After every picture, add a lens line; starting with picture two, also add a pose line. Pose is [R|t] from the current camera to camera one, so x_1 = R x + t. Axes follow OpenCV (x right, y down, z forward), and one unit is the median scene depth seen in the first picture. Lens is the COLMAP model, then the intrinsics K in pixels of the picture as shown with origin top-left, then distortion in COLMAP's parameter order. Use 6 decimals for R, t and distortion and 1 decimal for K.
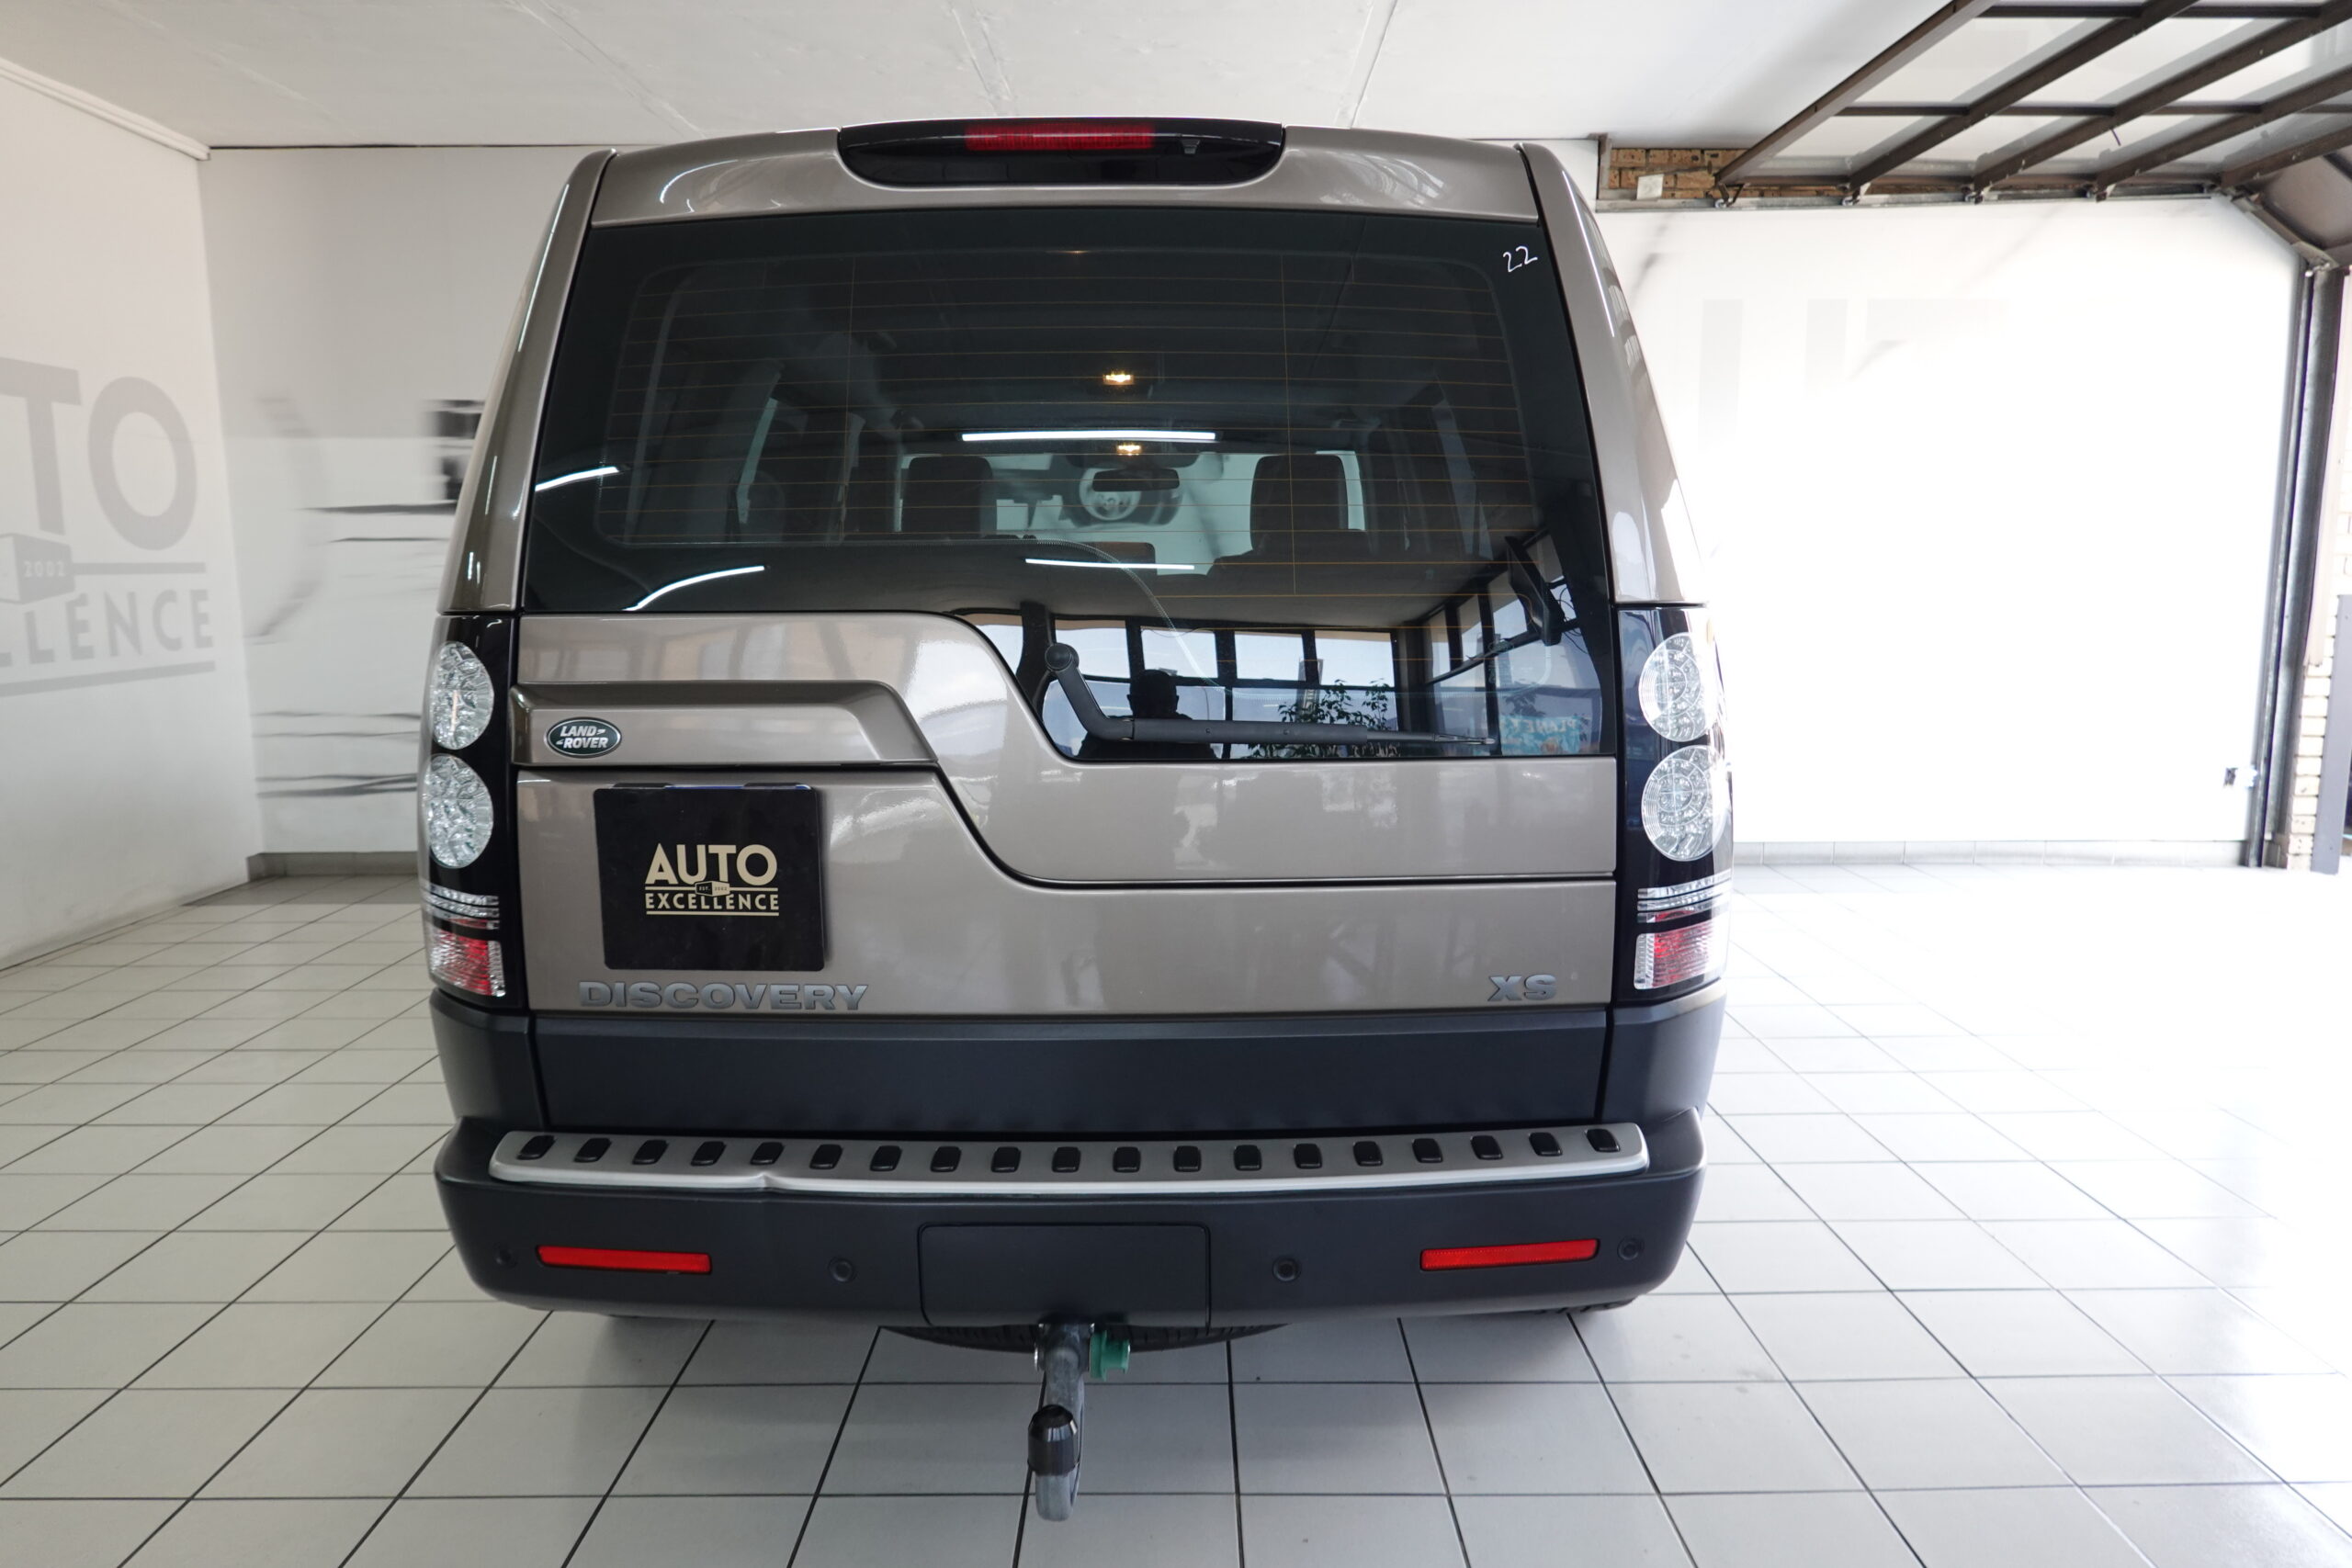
lens RADIAL K [[1576.5, 0, 1176.0], [0, 1576.5, 784.0], [0, 0, 1]] dist [-0.005559, 0.003554]
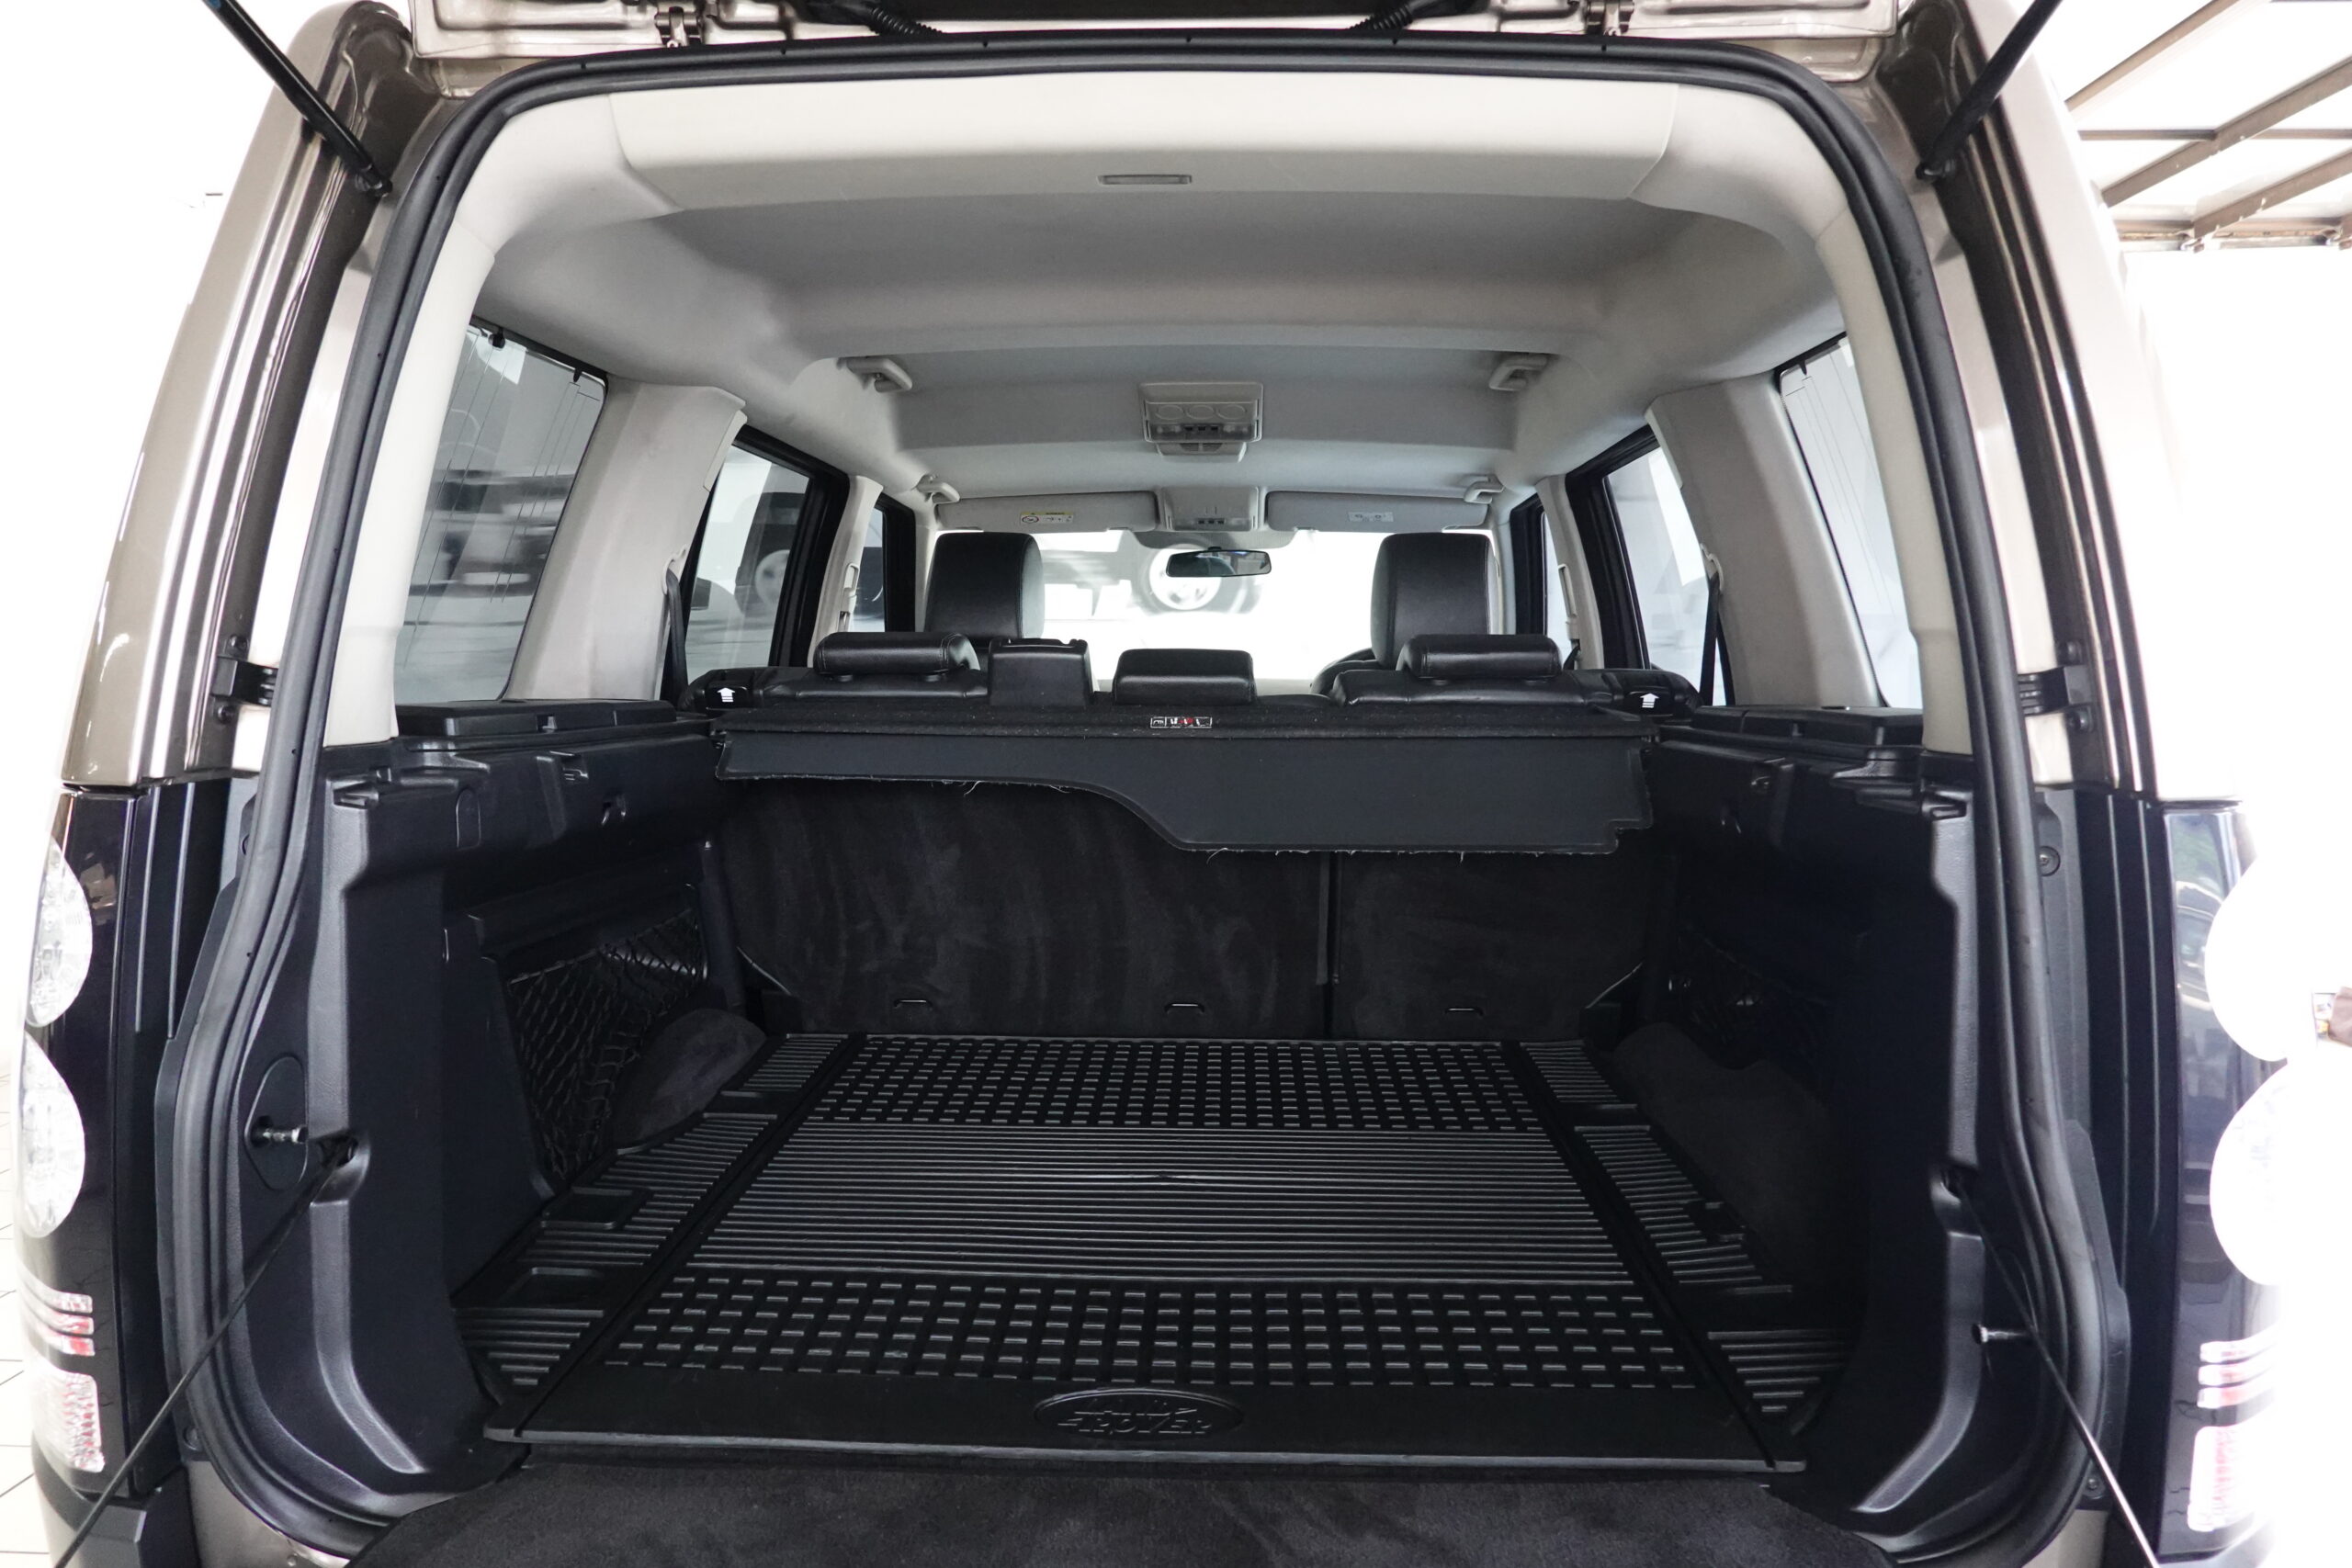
lens RADIAL K [[1576.5, 0, 1176.0], [0, 1576.5, 784.0], [0, 0, 1]] dist [-0.005559, 0.003554]
pose [[0.999009, 0.013803, -0.042315, -0.009690], [-0.015991, 0.998529, -0.051808, -0.029999], [0.041538, 0.052434, 0.997760, 0.159099]]
